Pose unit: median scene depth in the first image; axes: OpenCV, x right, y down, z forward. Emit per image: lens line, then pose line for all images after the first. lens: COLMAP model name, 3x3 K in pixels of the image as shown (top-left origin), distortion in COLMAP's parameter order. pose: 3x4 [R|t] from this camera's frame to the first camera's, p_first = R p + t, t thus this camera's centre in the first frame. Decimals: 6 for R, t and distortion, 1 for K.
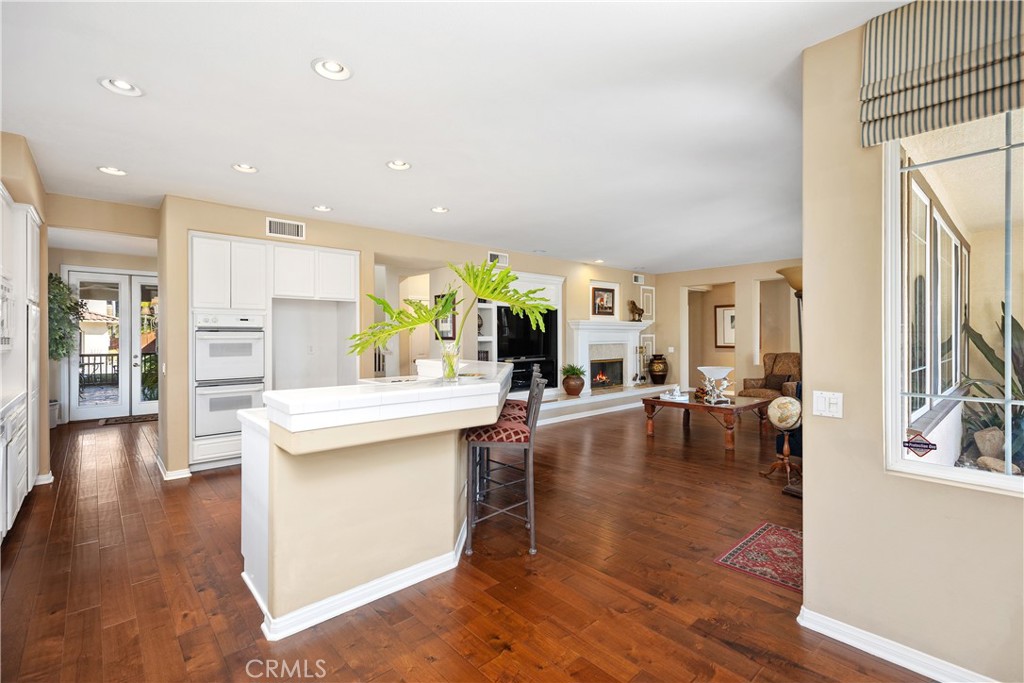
lens RADIAL K [[466.1, 0, 510.5], [0, 466.1, 340.4], [0, 0, 1]] dist [0.006149, 0.000103]
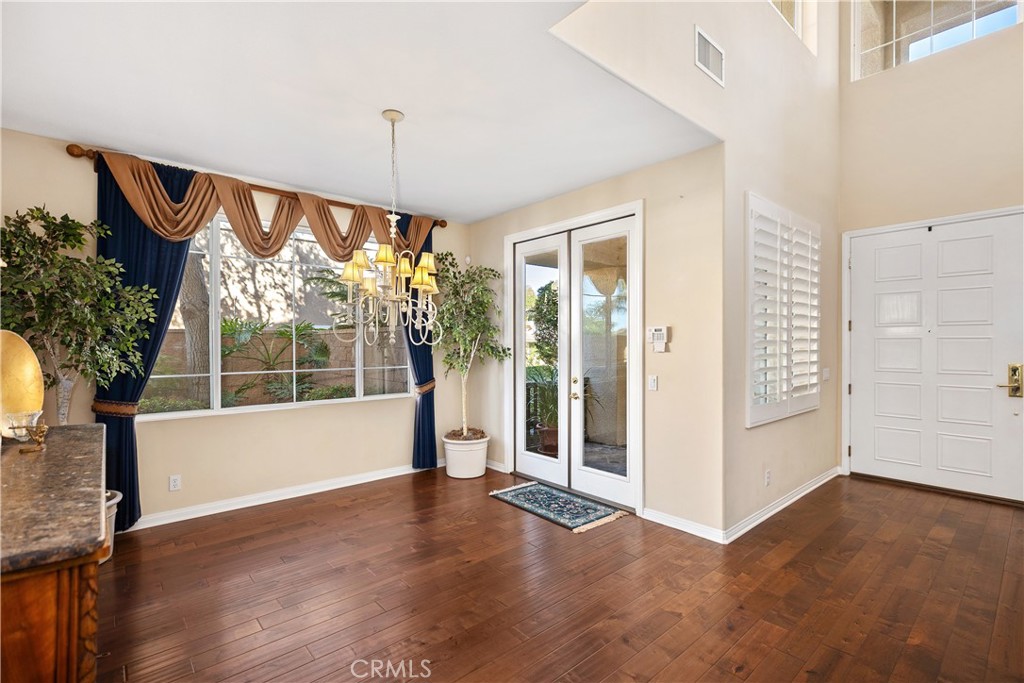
lens RADIAL K [[466.1, 0, 507.5], [0, 466.1, 341.1], [0, 0, 1]] dist [0.006149, 0.000103]
pose [[-0.015352, -0.003100, -0.999877, -0.385701], [-0.014676, 0.999888, -0.002875, -0.012053], [0.999774, 0.014630, -0.015396, 1.368565]]
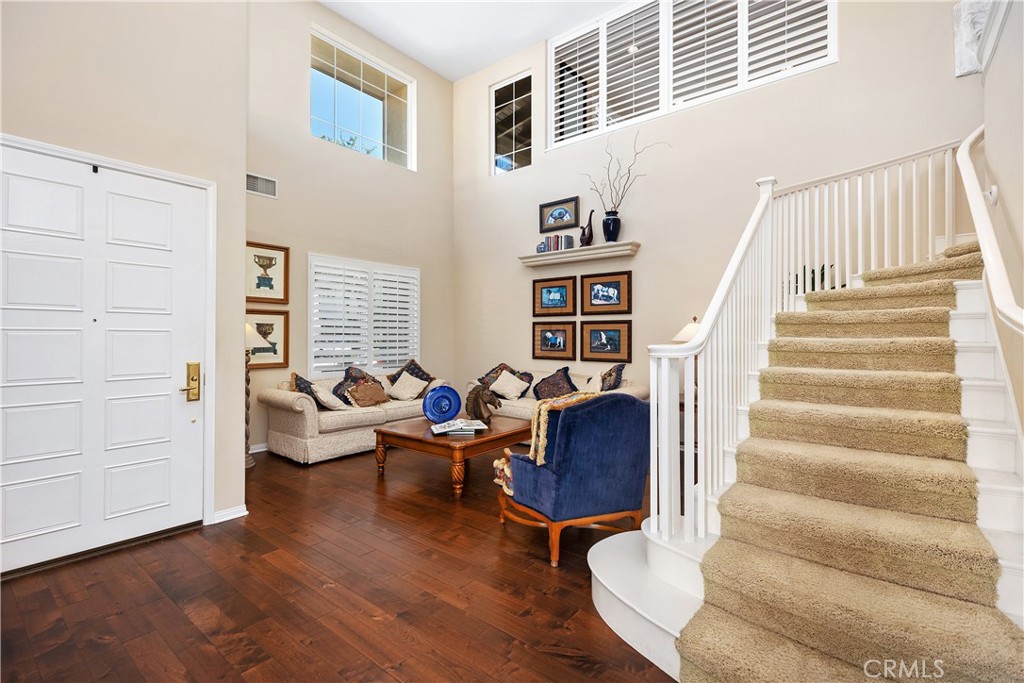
lens RADIAL K [[466.1, 0, 509.8], [0, 466.1, 338.2], [0, 0, 1]] dist [0.006149, 0.000103]
pose [[0.988269, 0.002767, 0.152699, -0.777093], [-0.000601, 0.999899, -0.014230, -0.013690], [-0.152723, 0.013971, 0.988170, 1.462968]]
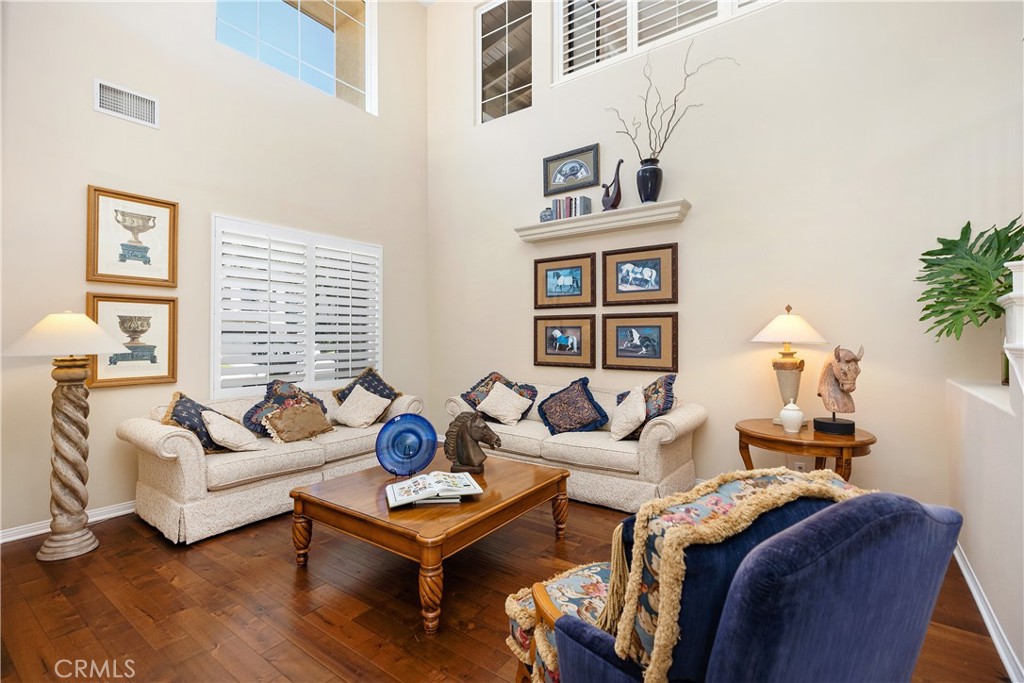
lens RADIAL K [[466.1, 0, 507.3], [0, 466.1, 335.7], [0, 0, 1]] dist [0.006149, 0.000103]
pose [[0.981036, 0.001505, 0.193817, -0.758541], [0.002234, 0.999816, -0.019073, -0.018469], [-0.193810, 0.019144, 0.980852, 1.794416]]
